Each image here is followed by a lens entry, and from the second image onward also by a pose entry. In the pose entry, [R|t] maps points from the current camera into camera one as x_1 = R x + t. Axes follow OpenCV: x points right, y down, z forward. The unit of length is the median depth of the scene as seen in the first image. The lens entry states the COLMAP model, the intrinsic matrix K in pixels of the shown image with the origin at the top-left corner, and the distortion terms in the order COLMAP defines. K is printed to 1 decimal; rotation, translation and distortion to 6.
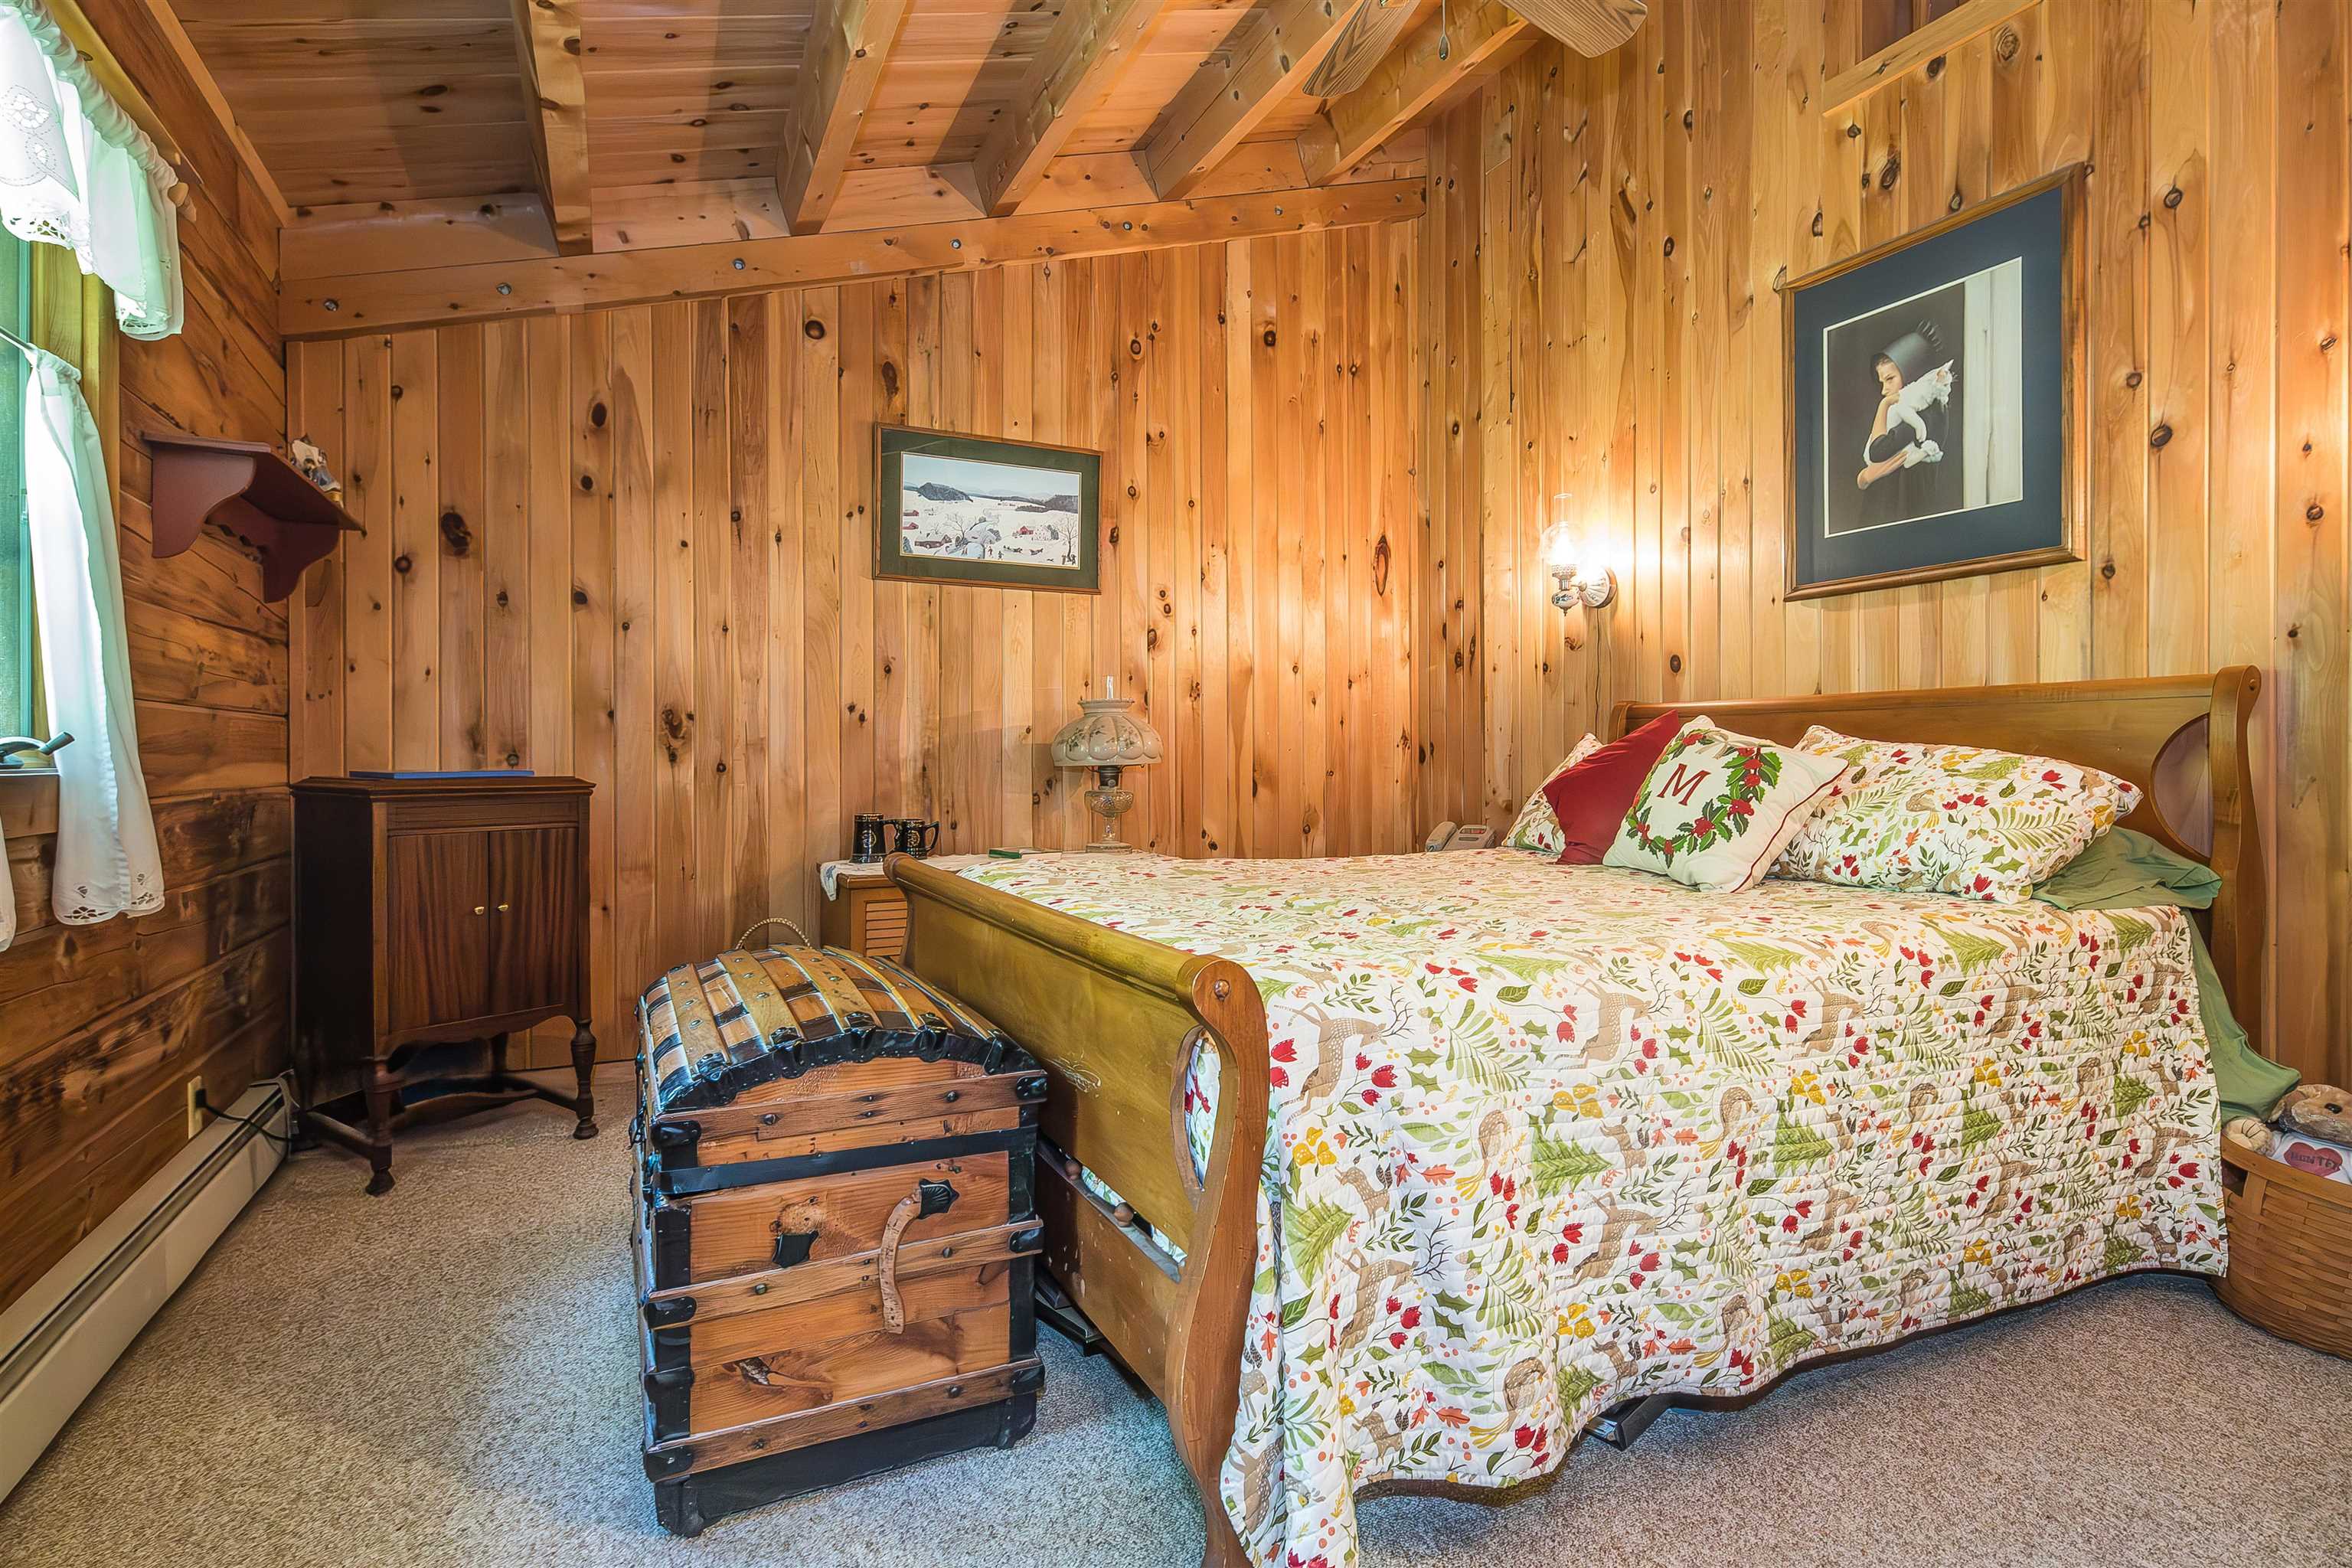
lens RADIAL K [[1155.7, 0, 1194.1], [0, 1155.7, 758.4], [0, 0, 1]] dist [0.010227, 0.000378]
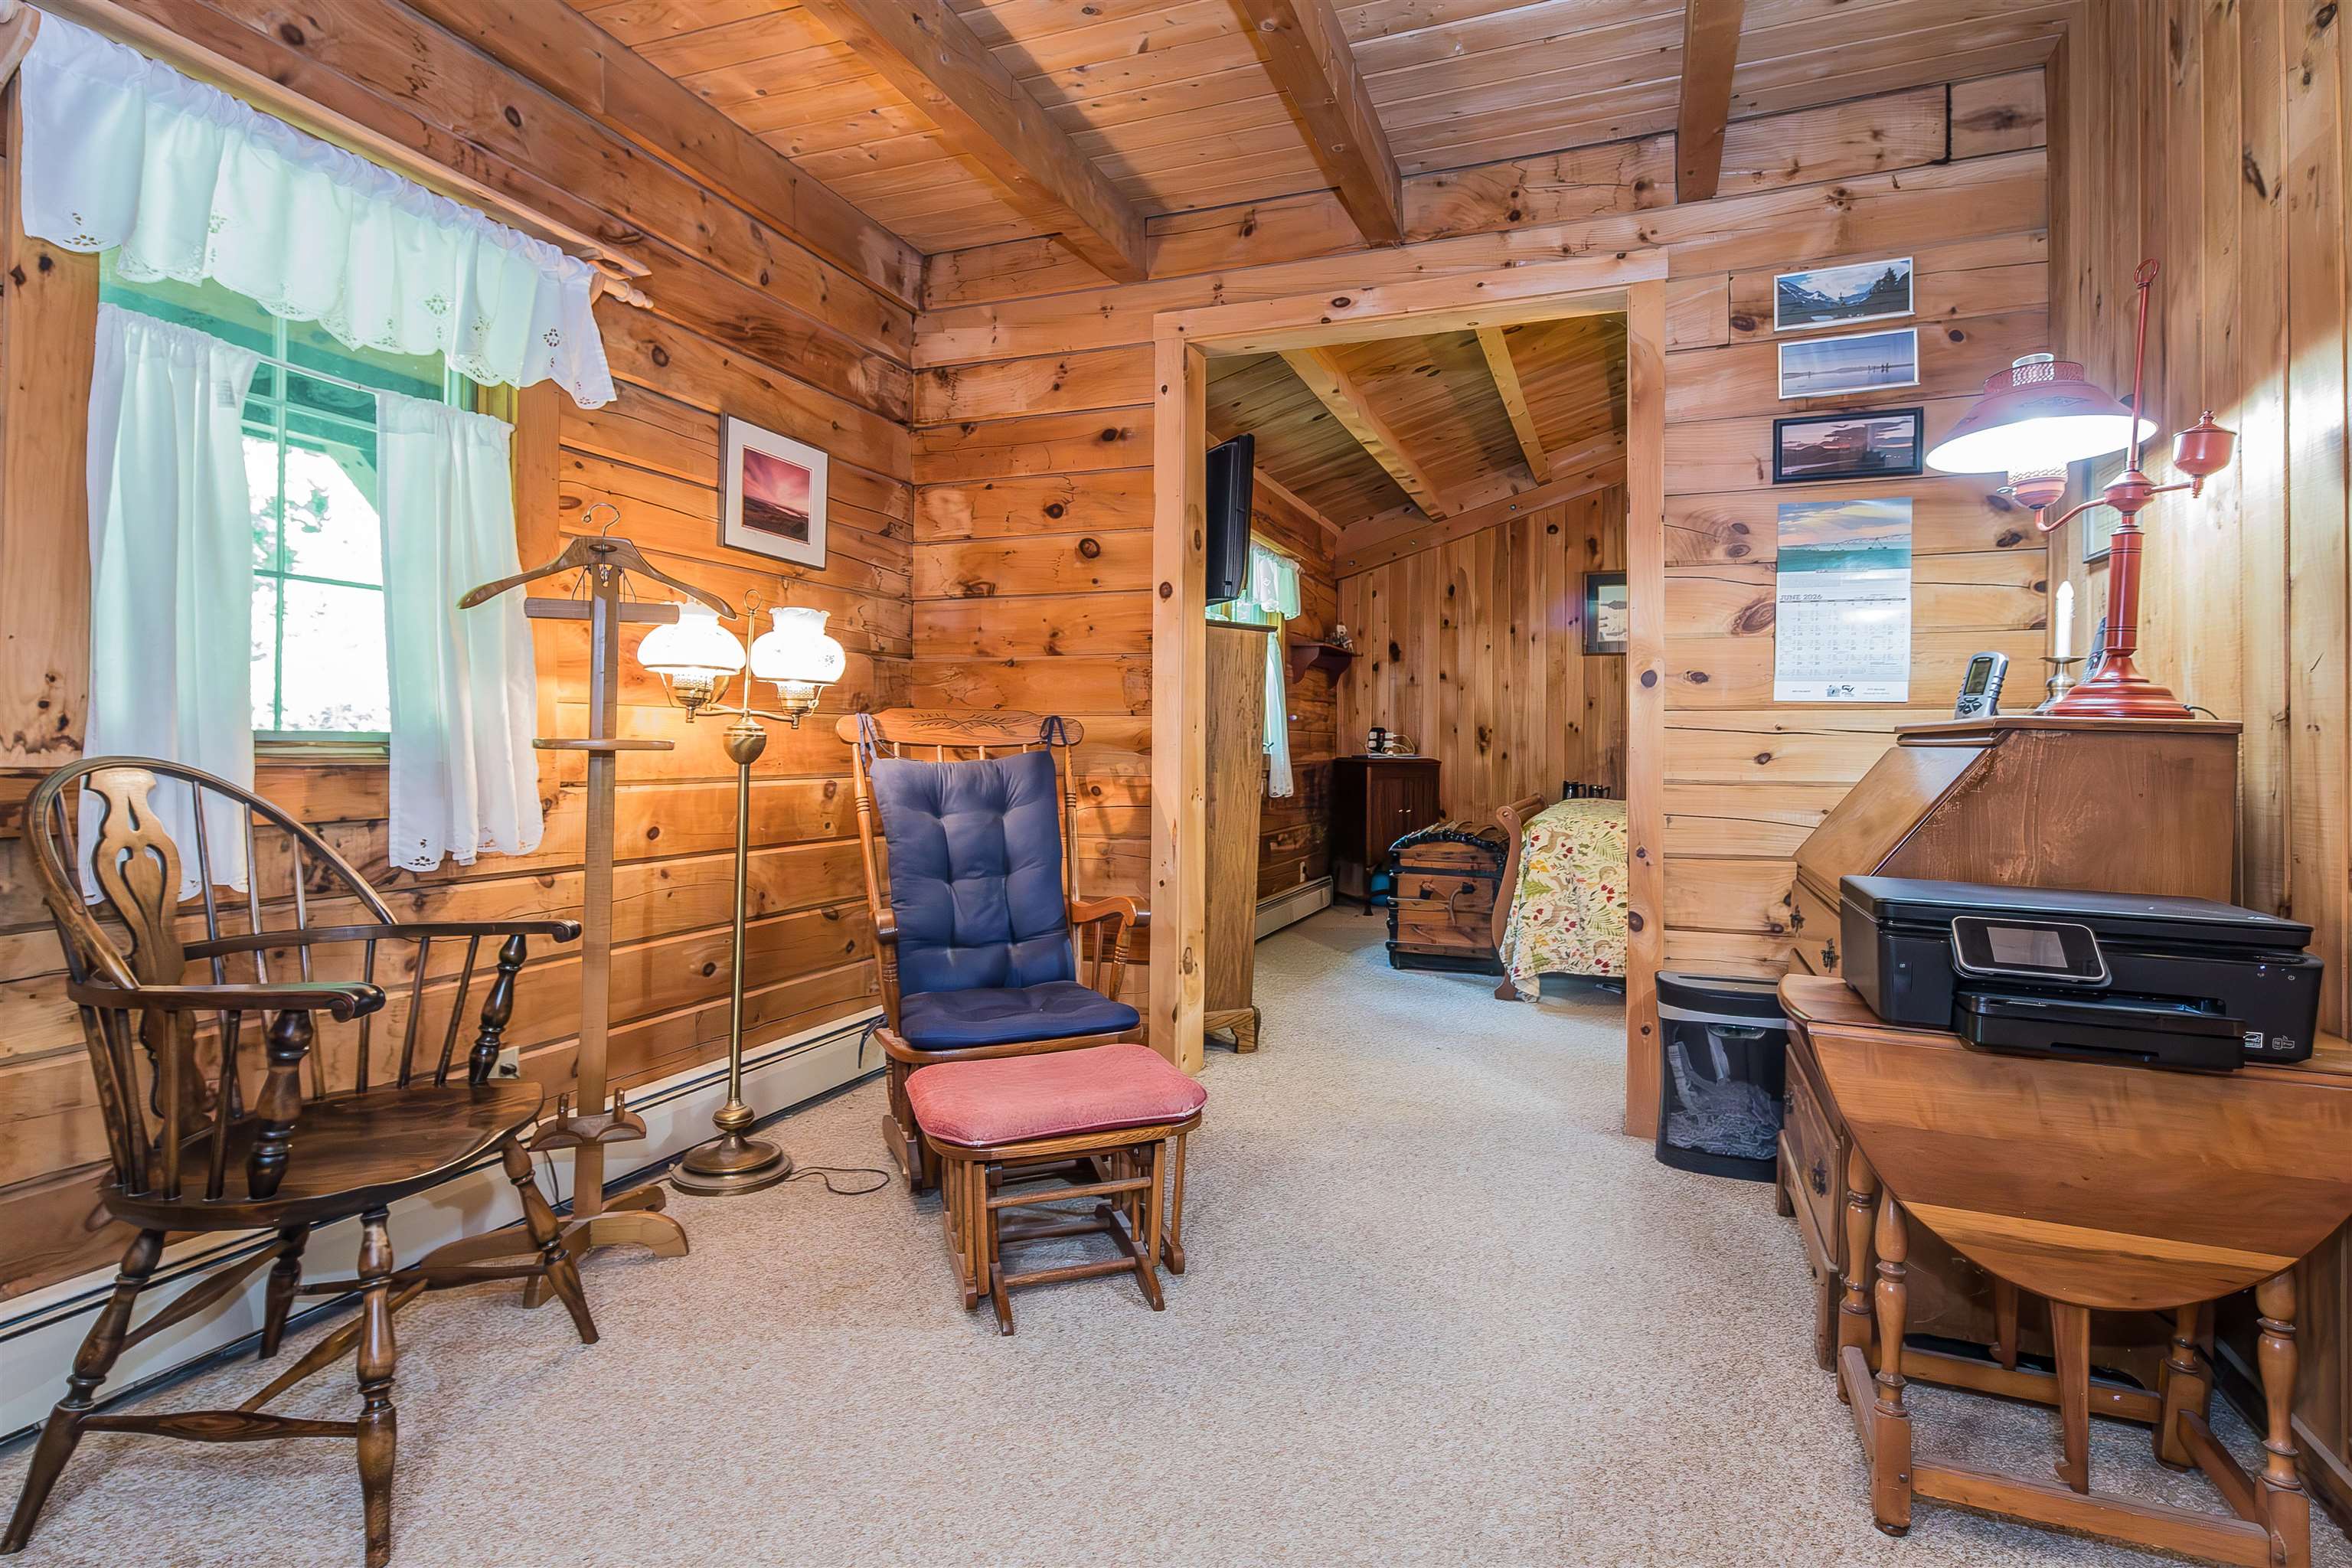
lens RADIAL K [[1155.7, 0, 1194.1], [0, 1155.7, 758.4], [0, 0, 1]] dist [0.010227, 0.000378]
pose [[0.672537, 0.011733, -0.739970, 0.769347], [-0.010992, 0.999922, 0.005864, 0.006407], [0.739982, 0.004190, 0.672614, -0.805488]]
